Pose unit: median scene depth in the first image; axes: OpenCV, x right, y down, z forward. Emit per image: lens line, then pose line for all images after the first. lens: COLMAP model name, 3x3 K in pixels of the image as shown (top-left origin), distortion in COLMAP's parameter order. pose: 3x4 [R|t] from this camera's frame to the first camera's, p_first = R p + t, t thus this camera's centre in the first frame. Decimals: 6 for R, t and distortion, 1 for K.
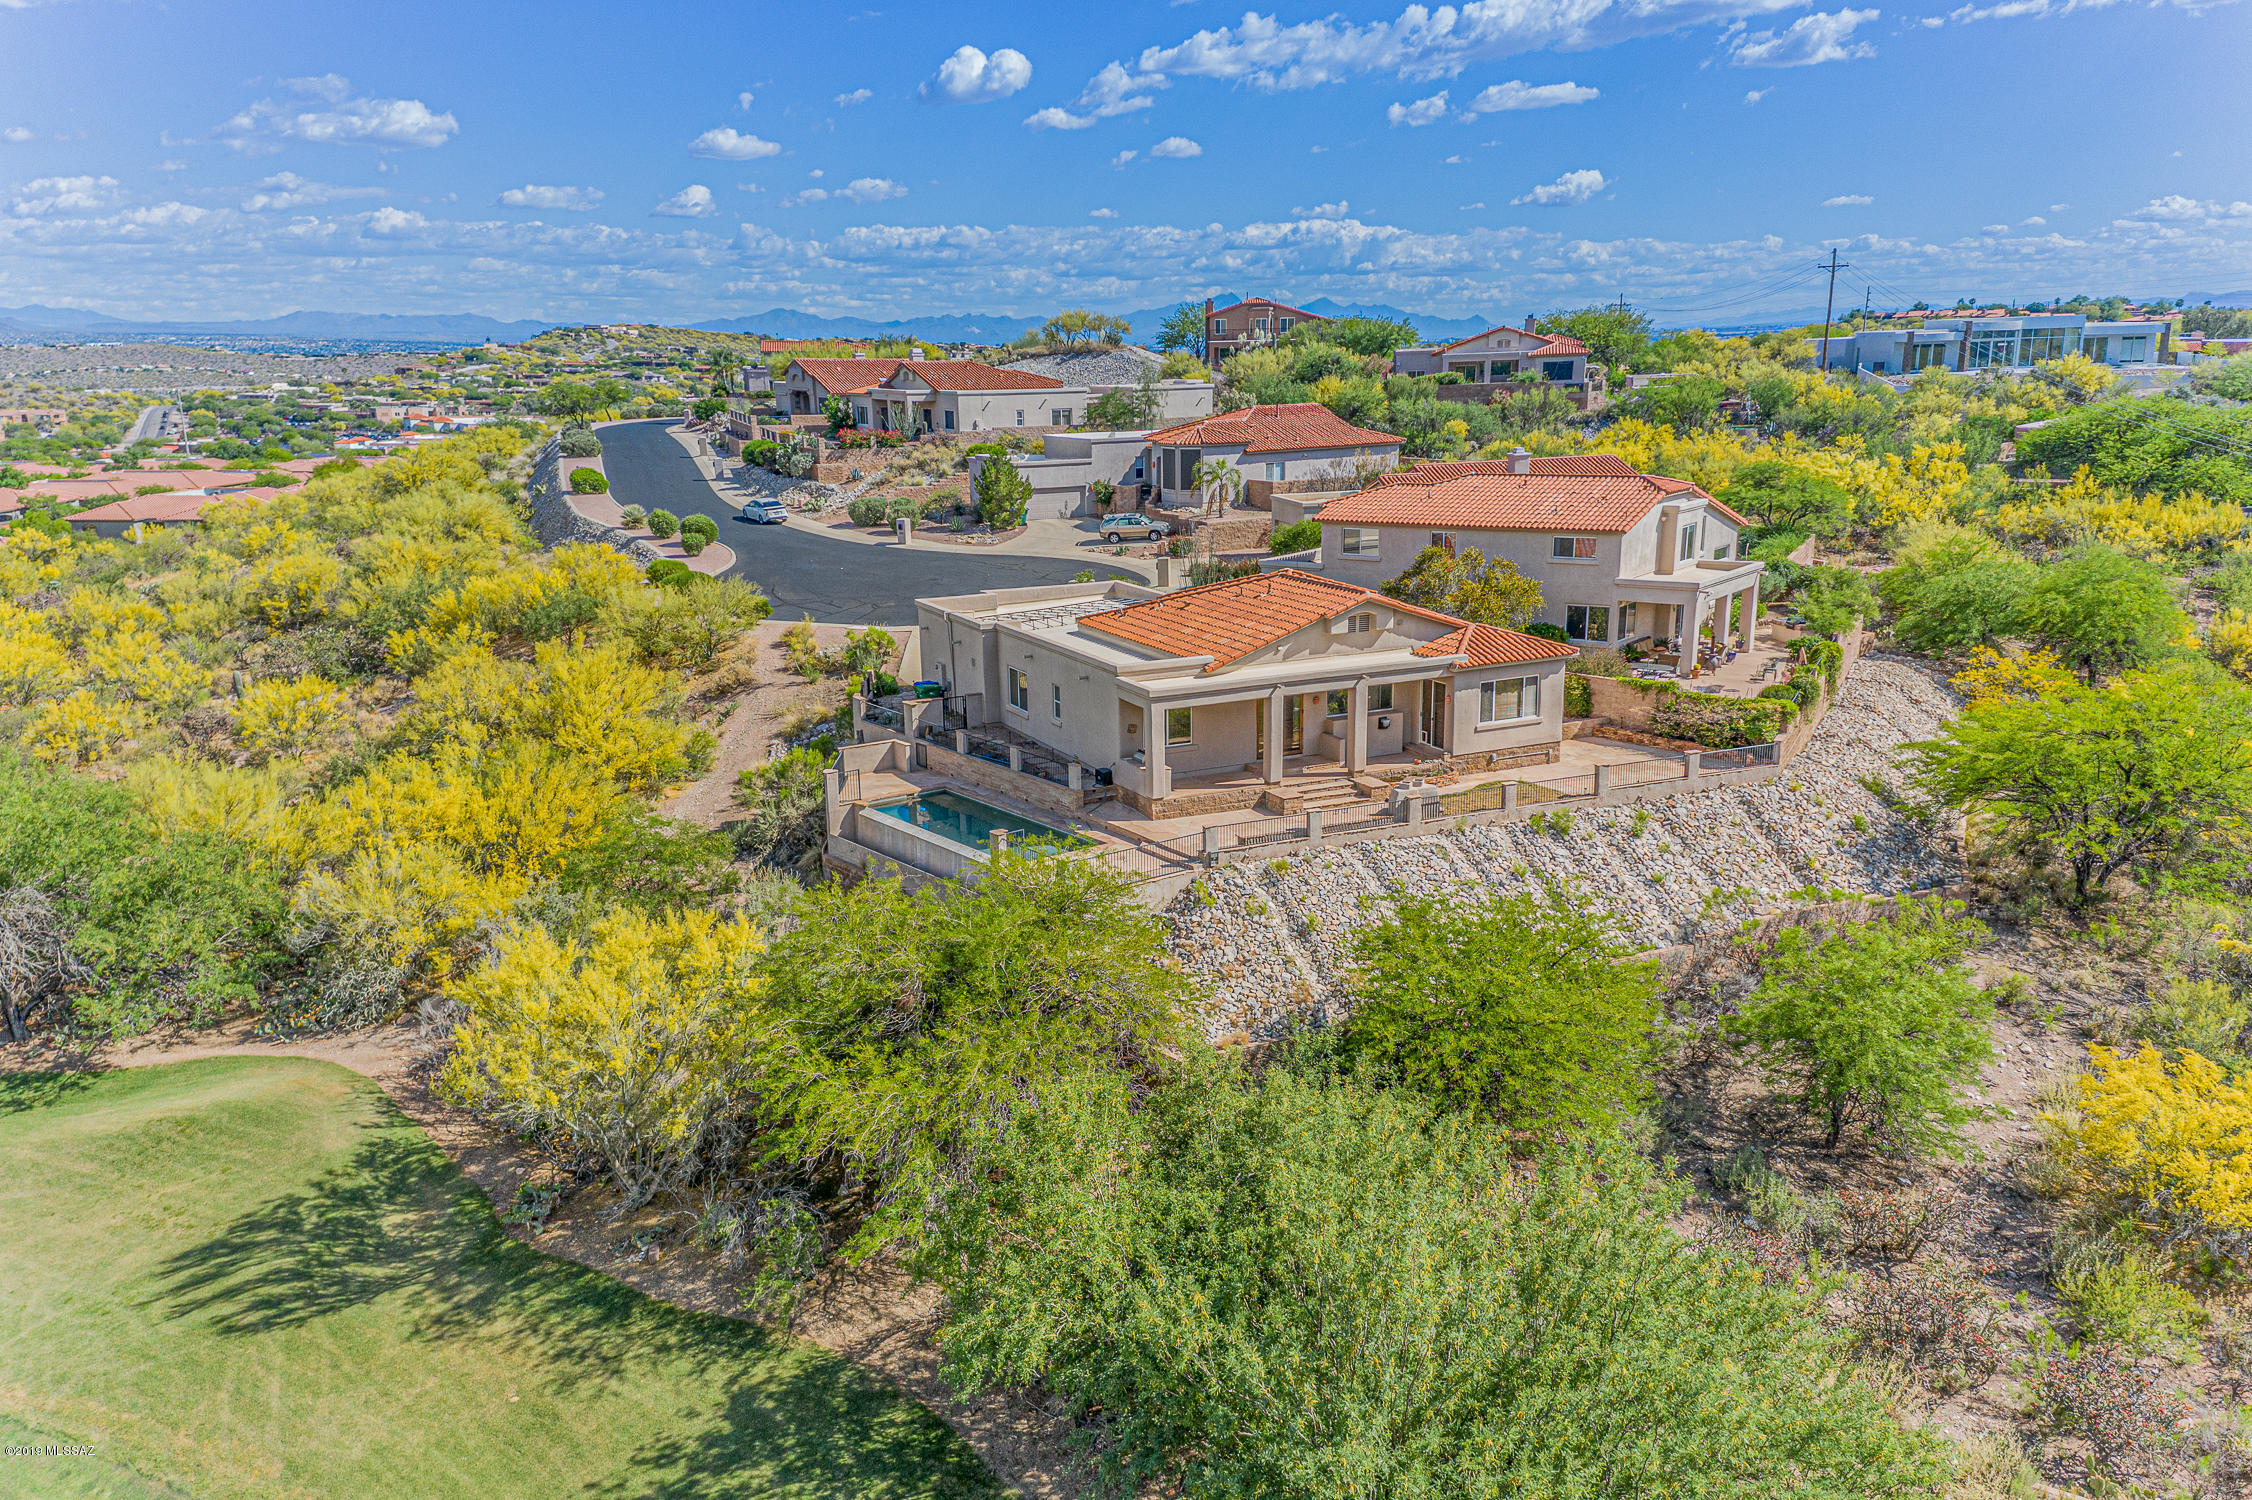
lens RADIAL K [[1727.1, 0, 1121.9], [0, 1727.1, 751.0], [0, 0, 1]] dist [0.408413, -0.532902]
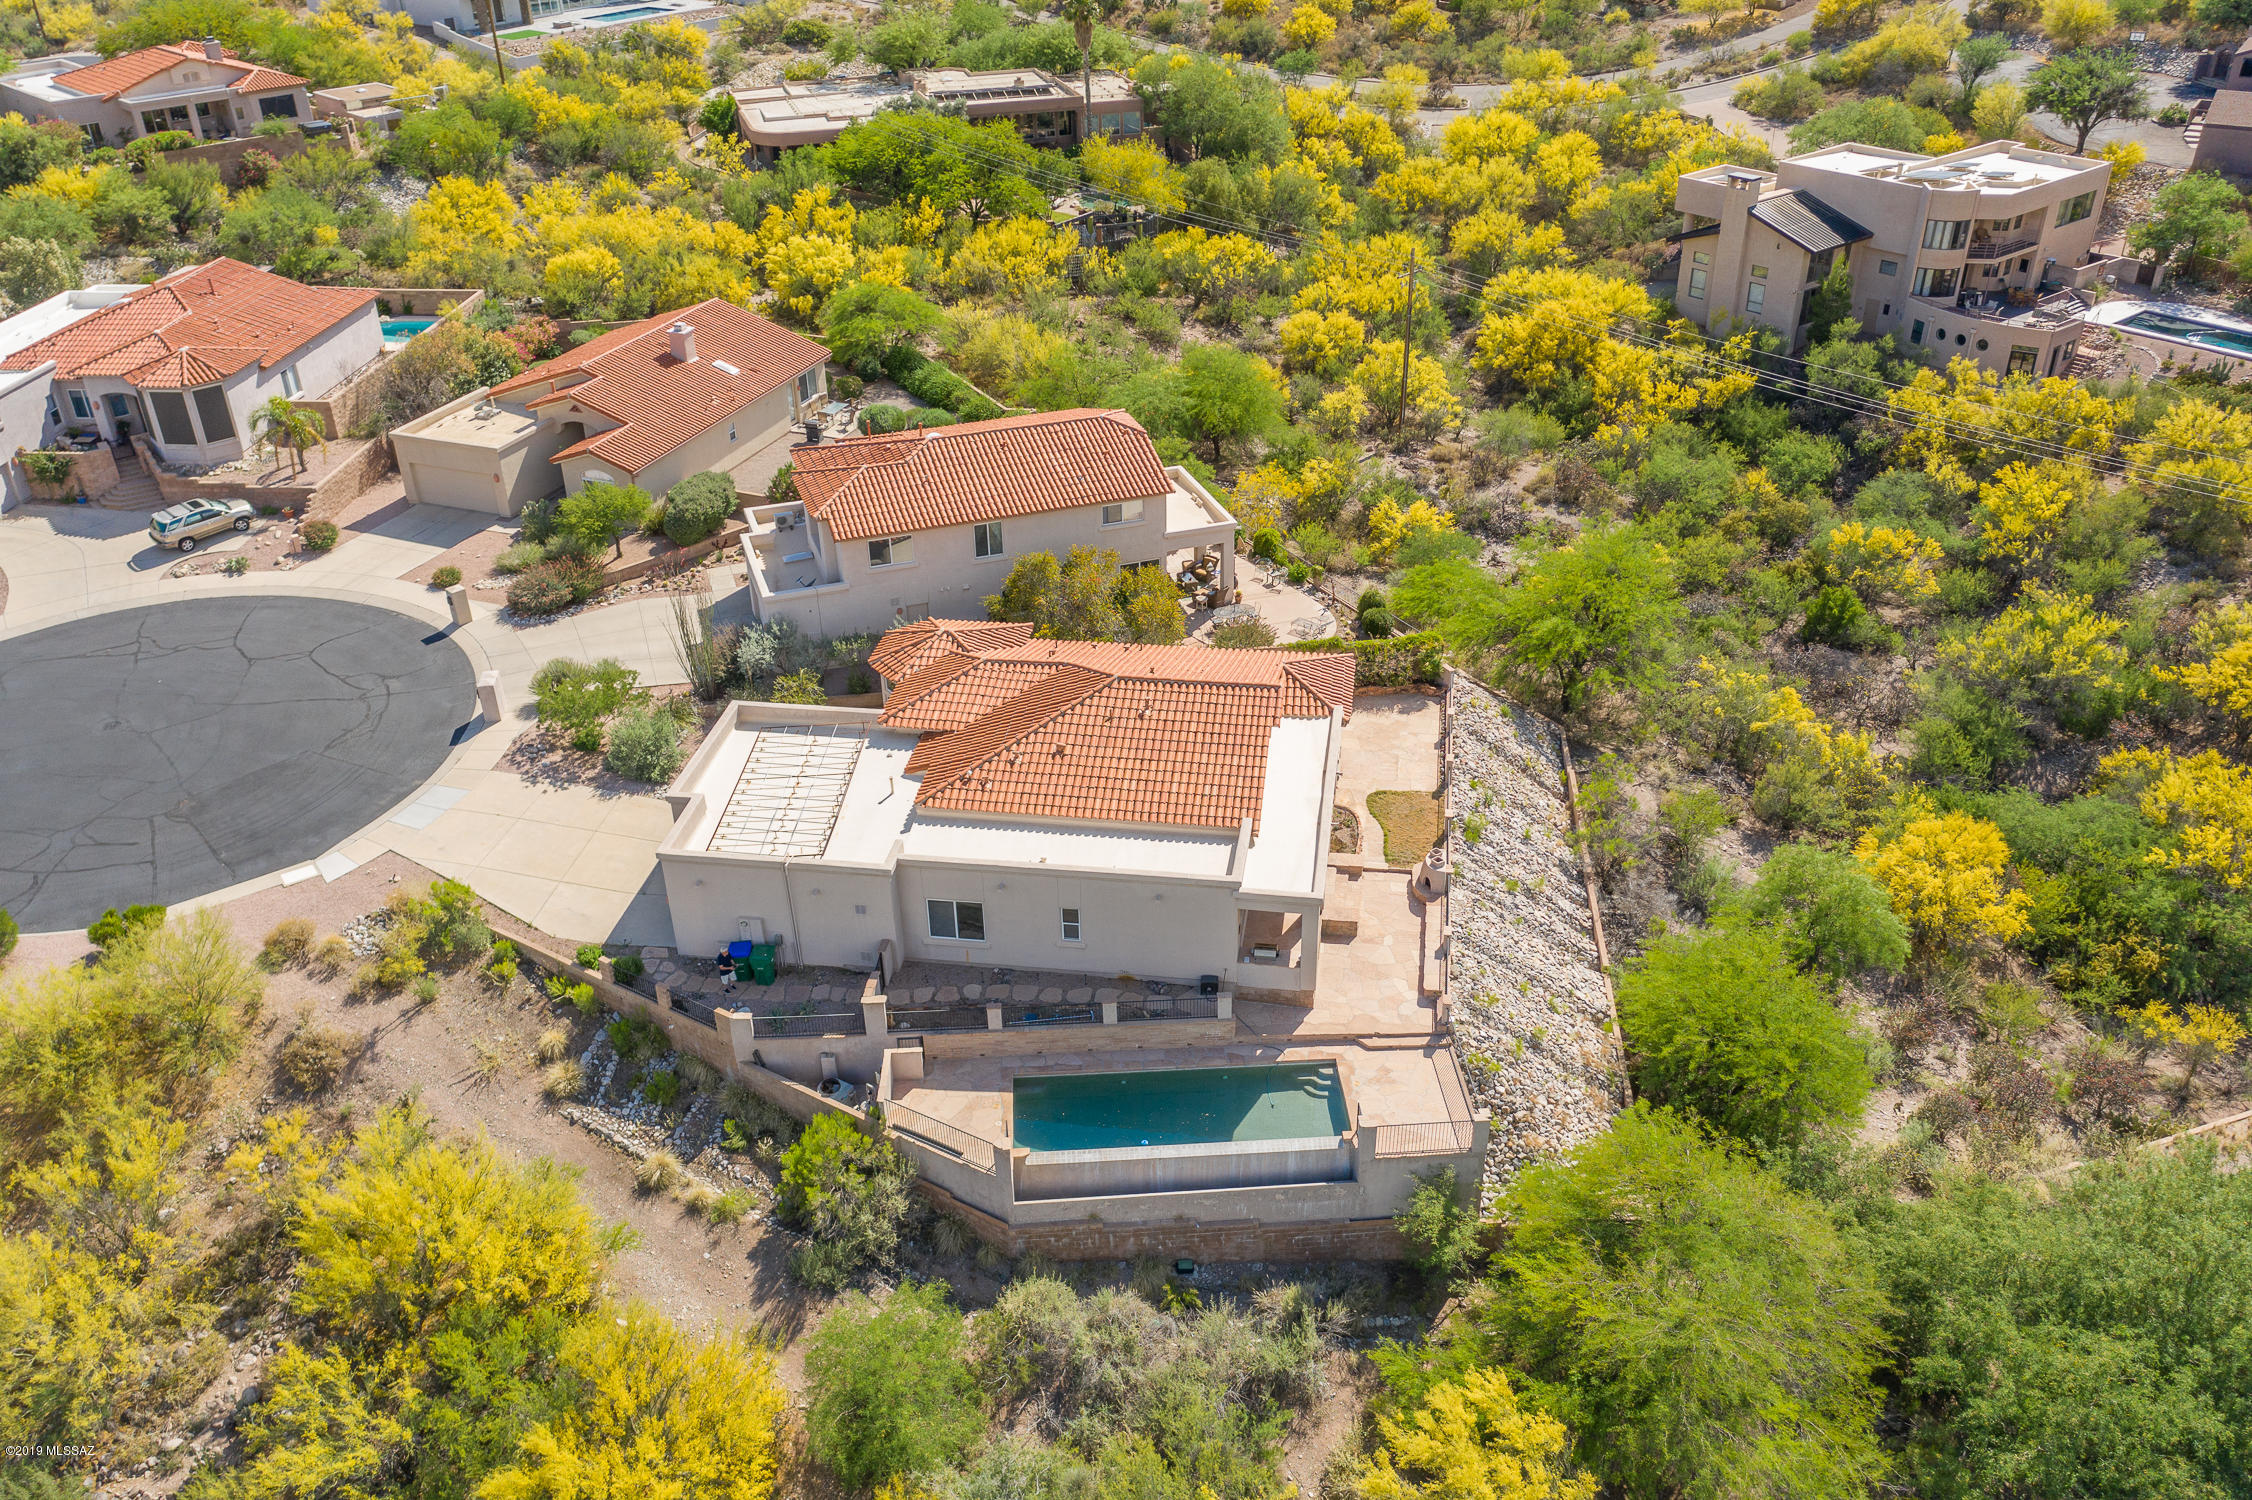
lens RADIAL K [[1791.4, 0, 1125.6], [0, 1791.4, 778.6], [0, 0, 1]] dist [-0.003113, 0.011703]
pose [[0.563555, -0.423753, 0.709112, -0.524784], [0.197625, 0.902640, 0.382343, -0.361254], [-0.802091, -0.075333, 0.592431, 0.372580]]
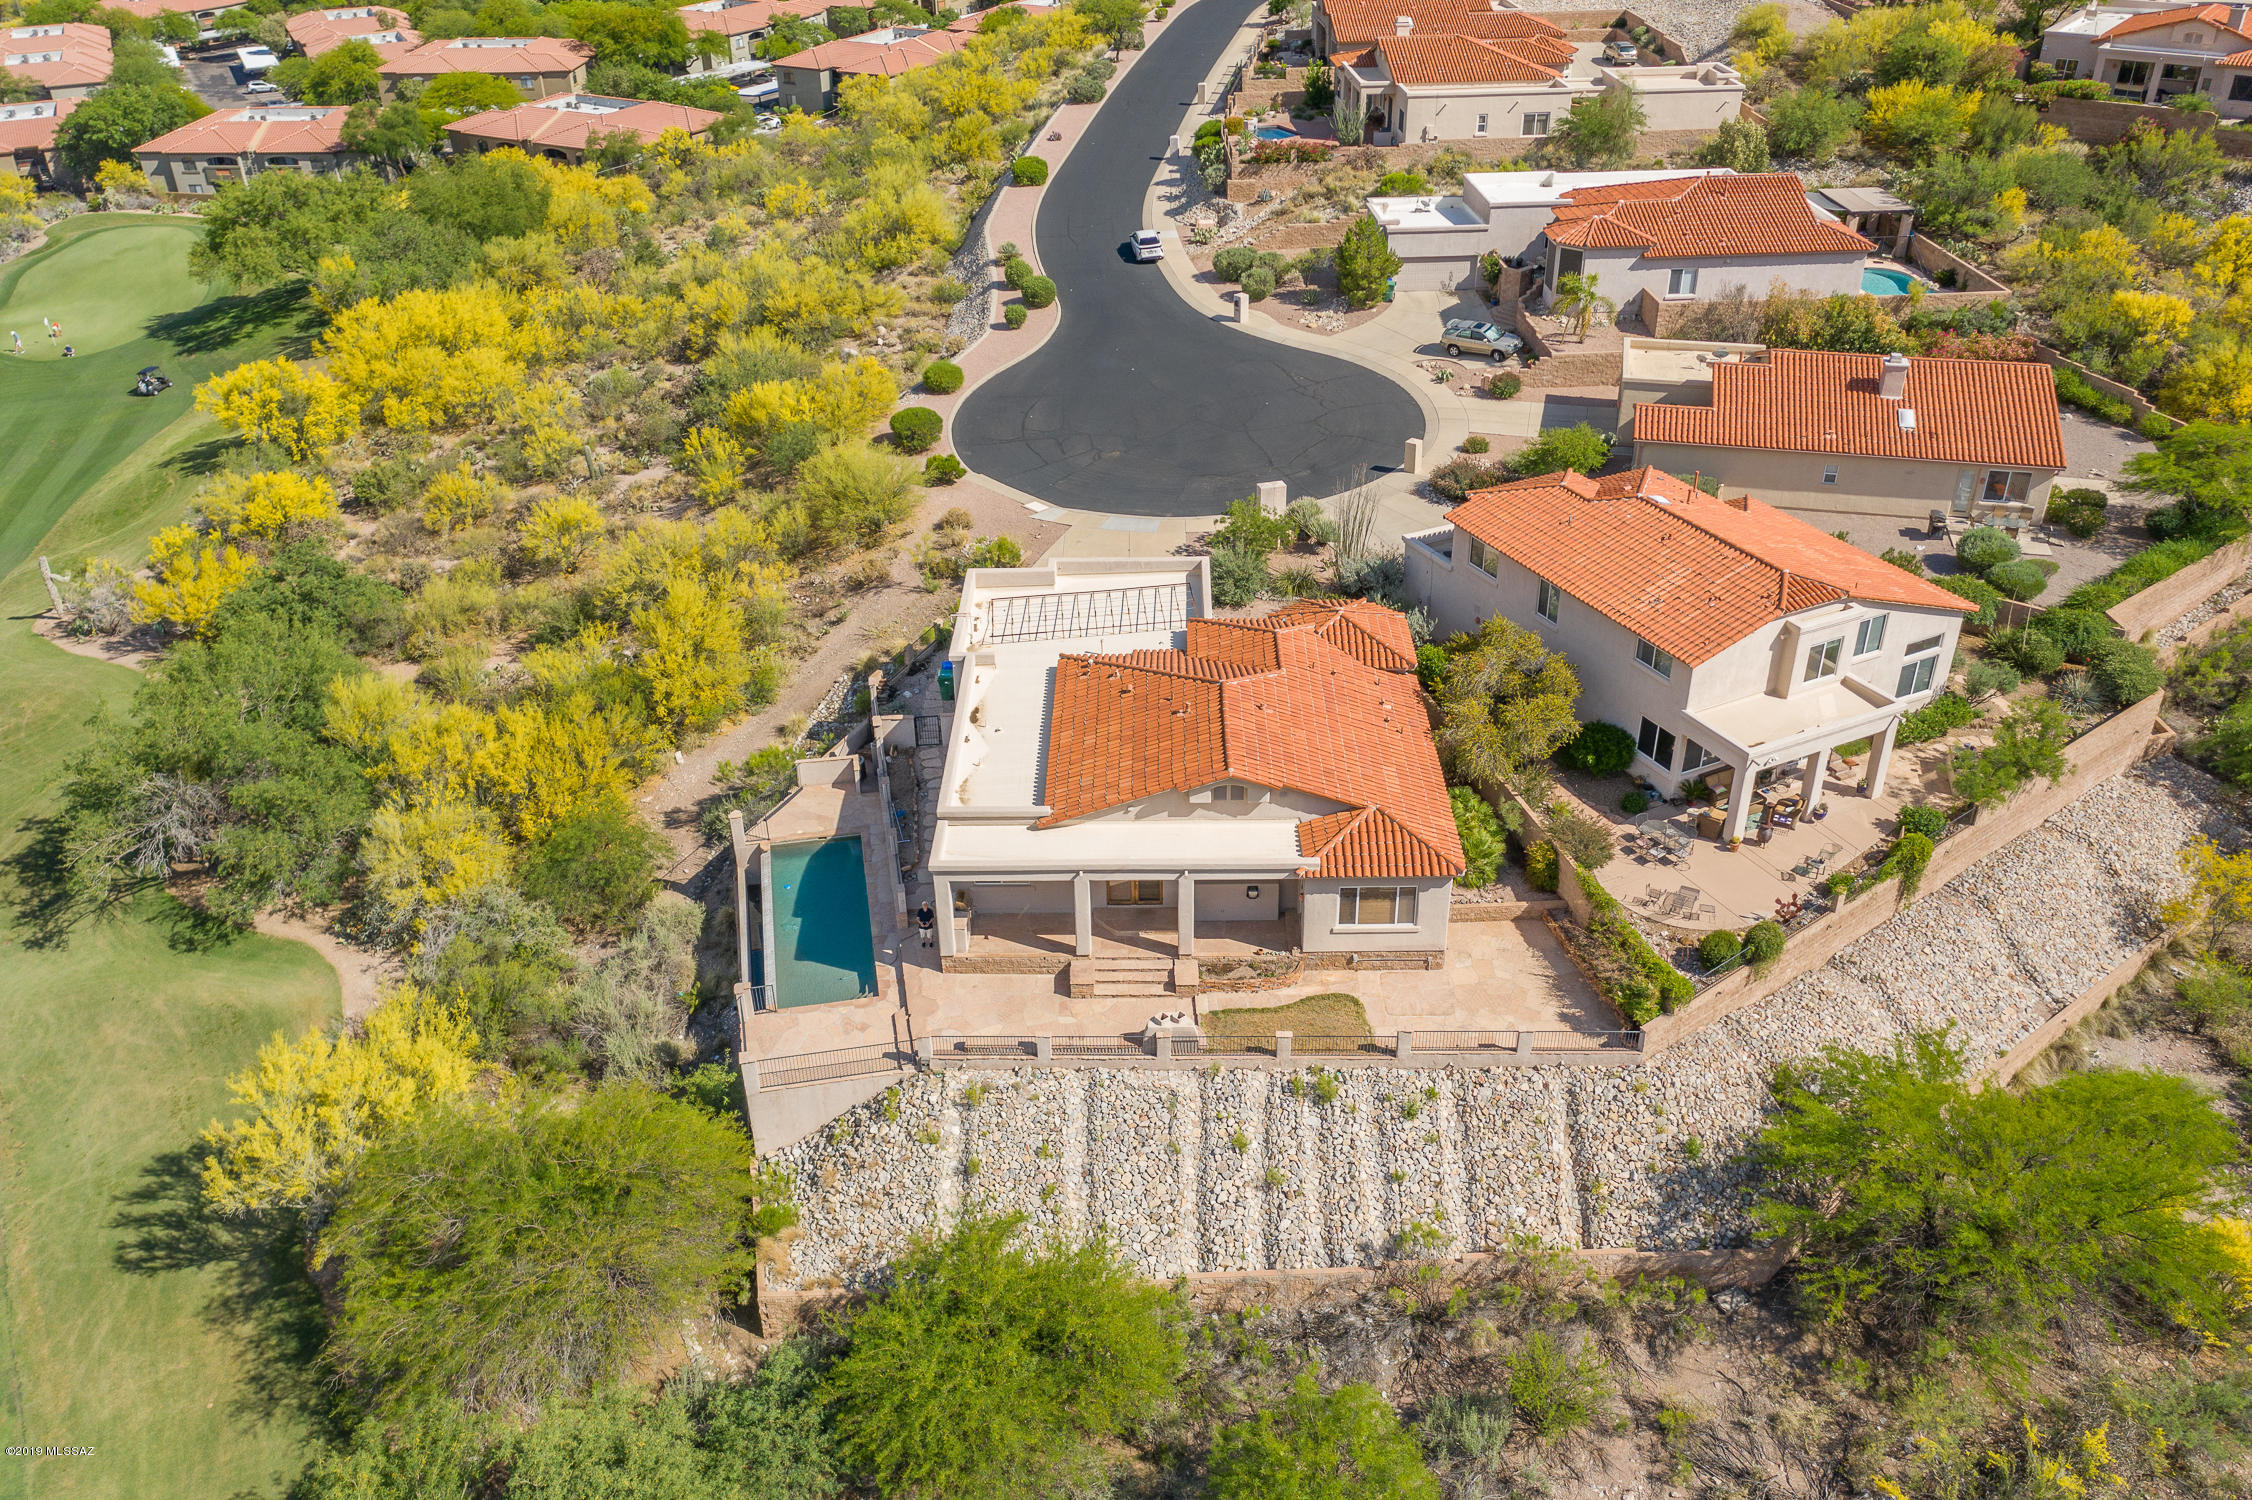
lens RADIAL K [[1805.1, 0, 1124.6], [0, 1805.1, 755.1], [0, 0, 1]] dist [-0.004467, 0.019834]
pose [[0.896511, 0.228480, -0.379560, 0.358338], [-0.098754, 0.938259, 0.331539, -0.324690], [0.431876, -0.259745, 0.863722, 0.133394]]
